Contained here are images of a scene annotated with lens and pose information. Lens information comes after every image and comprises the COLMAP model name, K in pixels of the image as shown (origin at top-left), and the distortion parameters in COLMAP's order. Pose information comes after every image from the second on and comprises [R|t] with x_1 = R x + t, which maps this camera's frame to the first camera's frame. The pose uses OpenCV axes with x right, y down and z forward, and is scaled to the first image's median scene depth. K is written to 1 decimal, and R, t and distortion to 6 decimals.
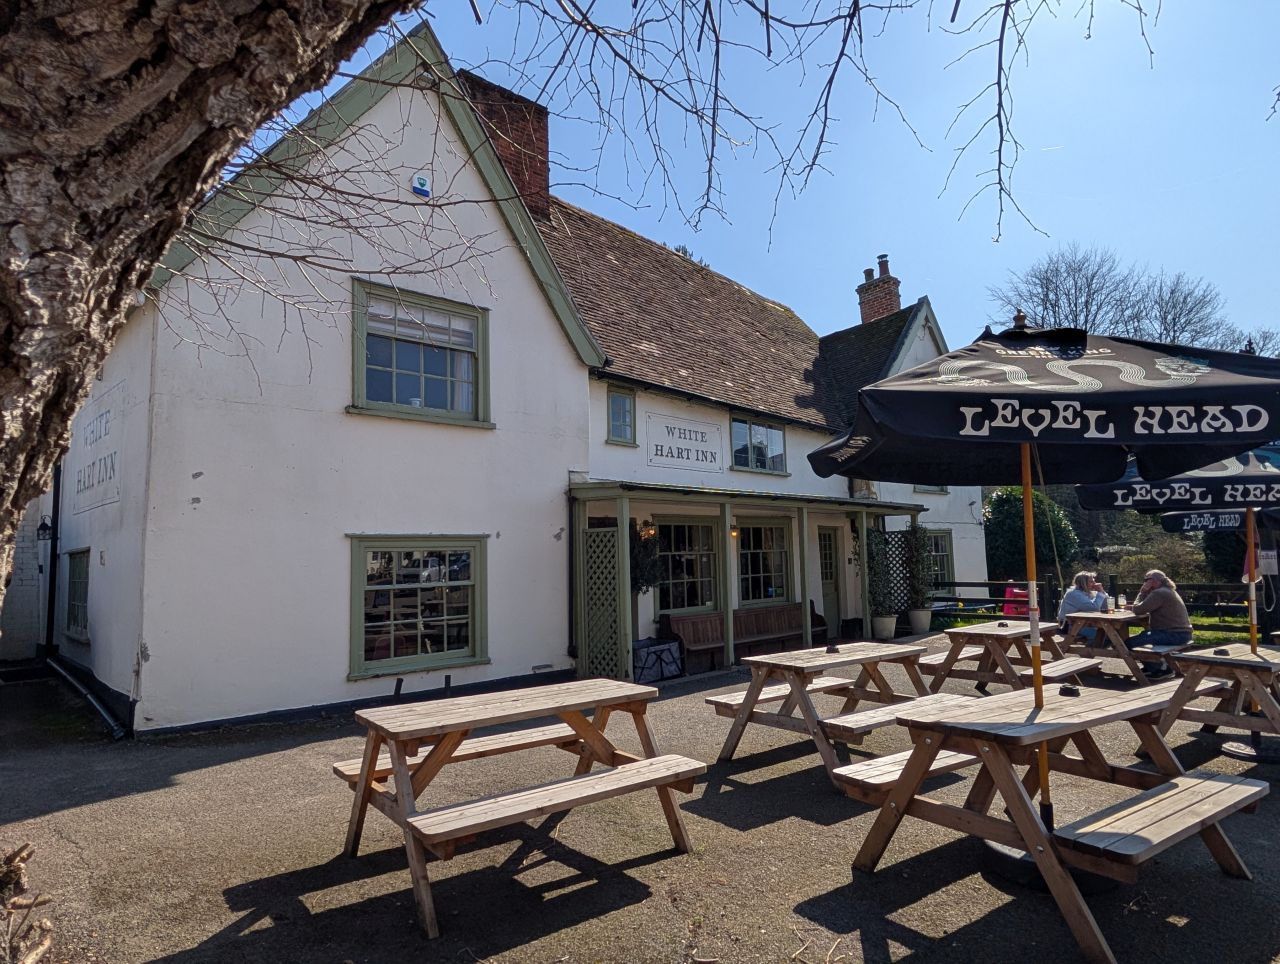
lens RADIAL K [[860.2, 0, 640.0], [0, 860.2, 482.0], [0, 0, 1]] dist [0.009124, 0.006330]
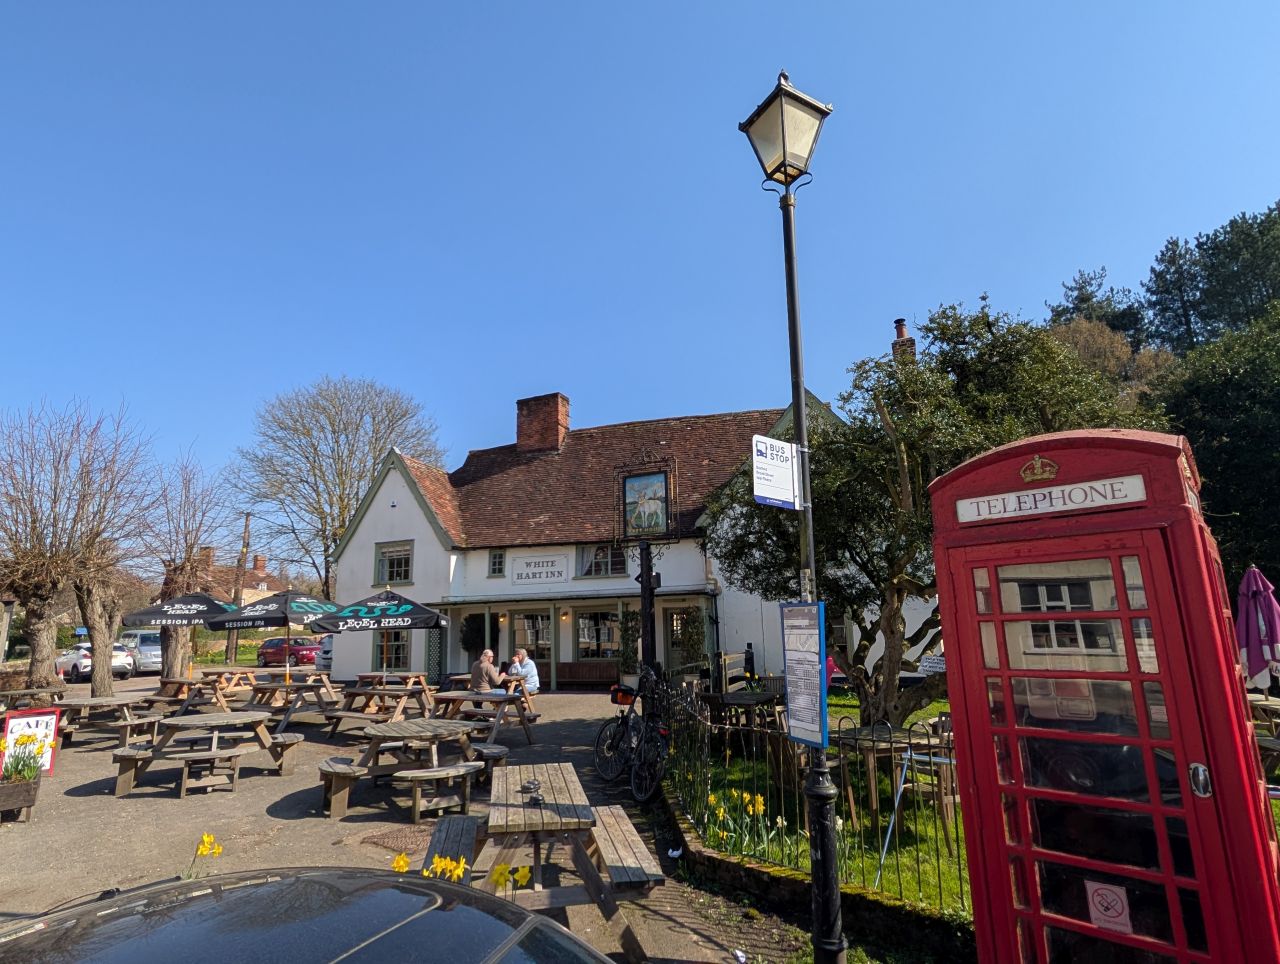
lens RADIAL K [[622.5, 0, 635.3], [0, 622.5, 490.6], [0, 0, 1]] dist [0.001229, 0.000699]
pose [[0.330951, -0.158596, -0.930225, 1.498560], [0.118667, 0.984945, -0.125707, -0.020161], [0.936157, -0.068784, 0.344788, 0.793593]]
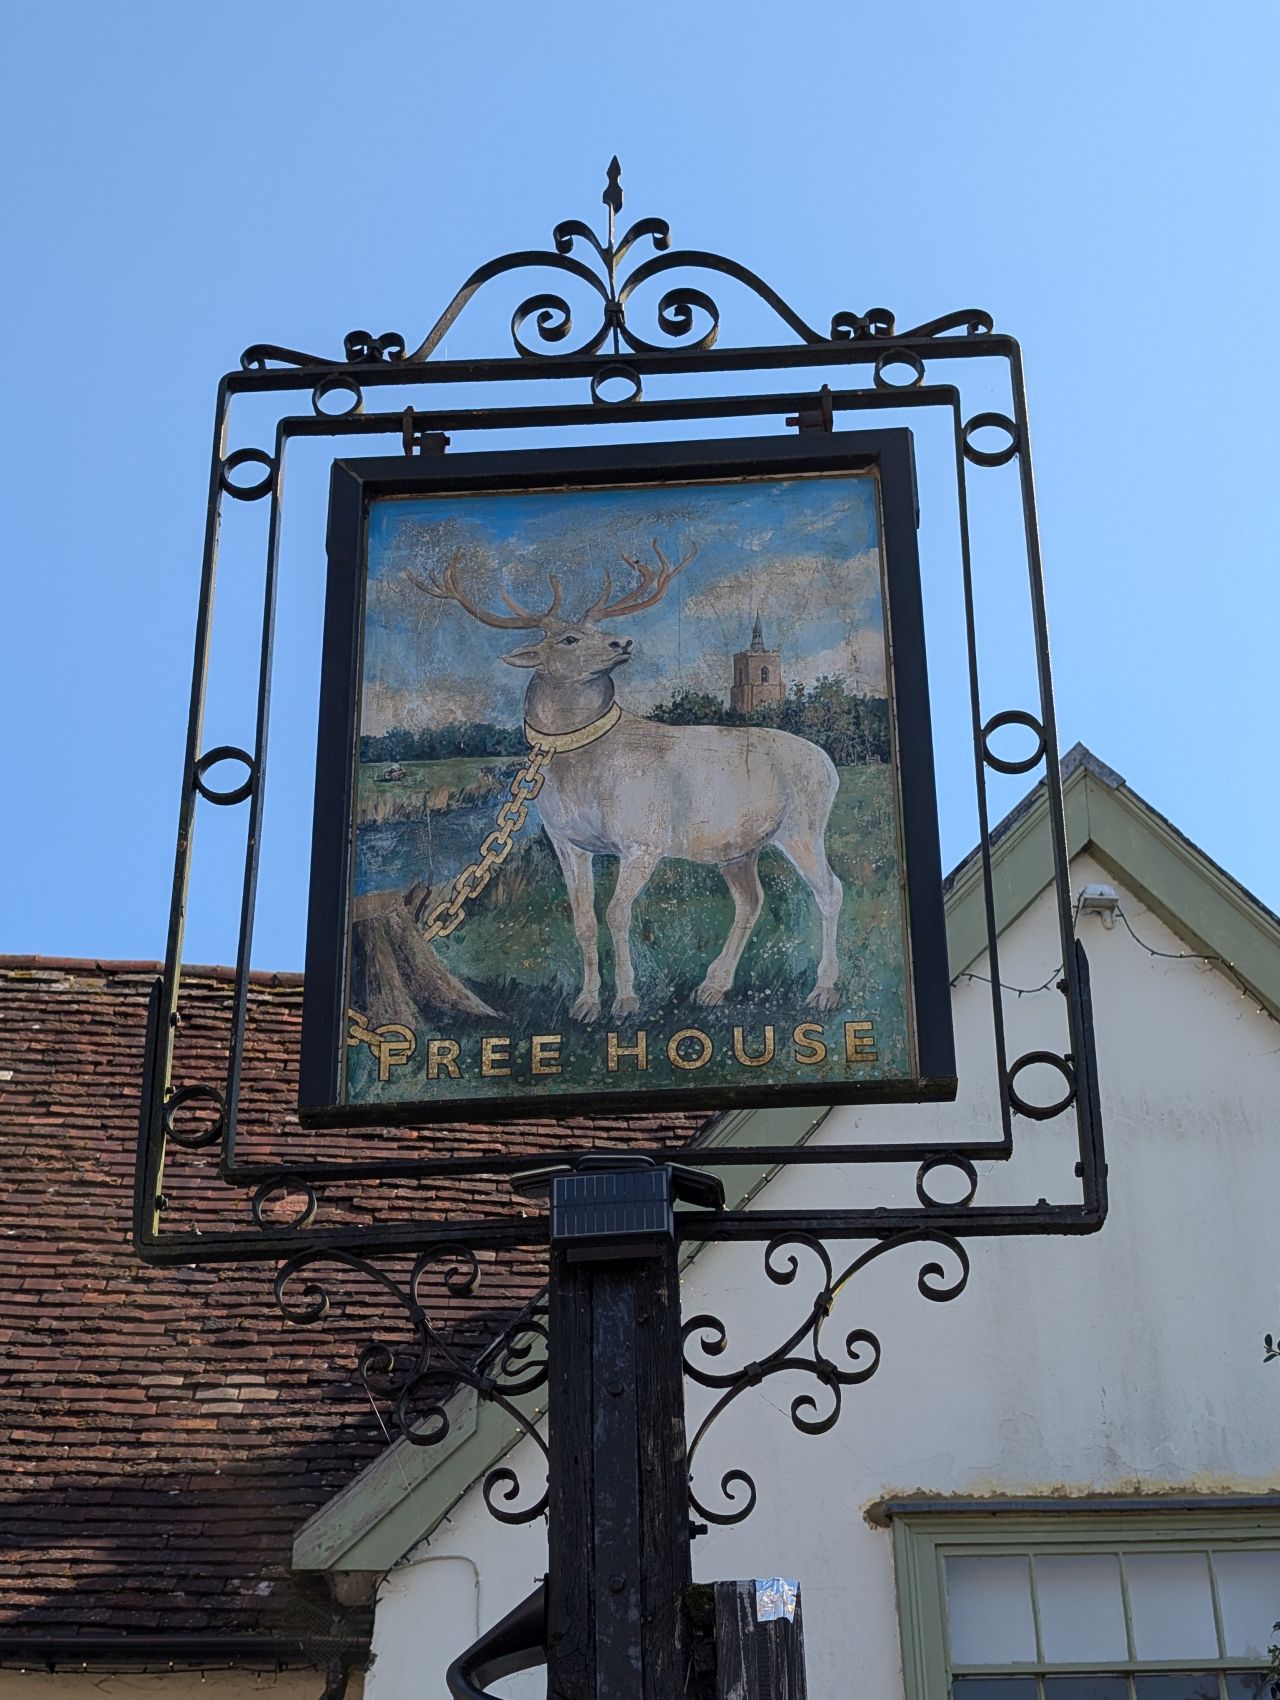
lens RADIAL K [[2659.2, 0, 640.0], [0, 2659.2, 850.0], [0, 0, 1]] dist [0.002967, -0.008108]
pose [[0.680011, -0.328459, -0.655515, 0.950106], [0.068867, 0.918704, -0.388895, 0.015452], [0.729961, 0.219310, 0.647349, 0.899083]]
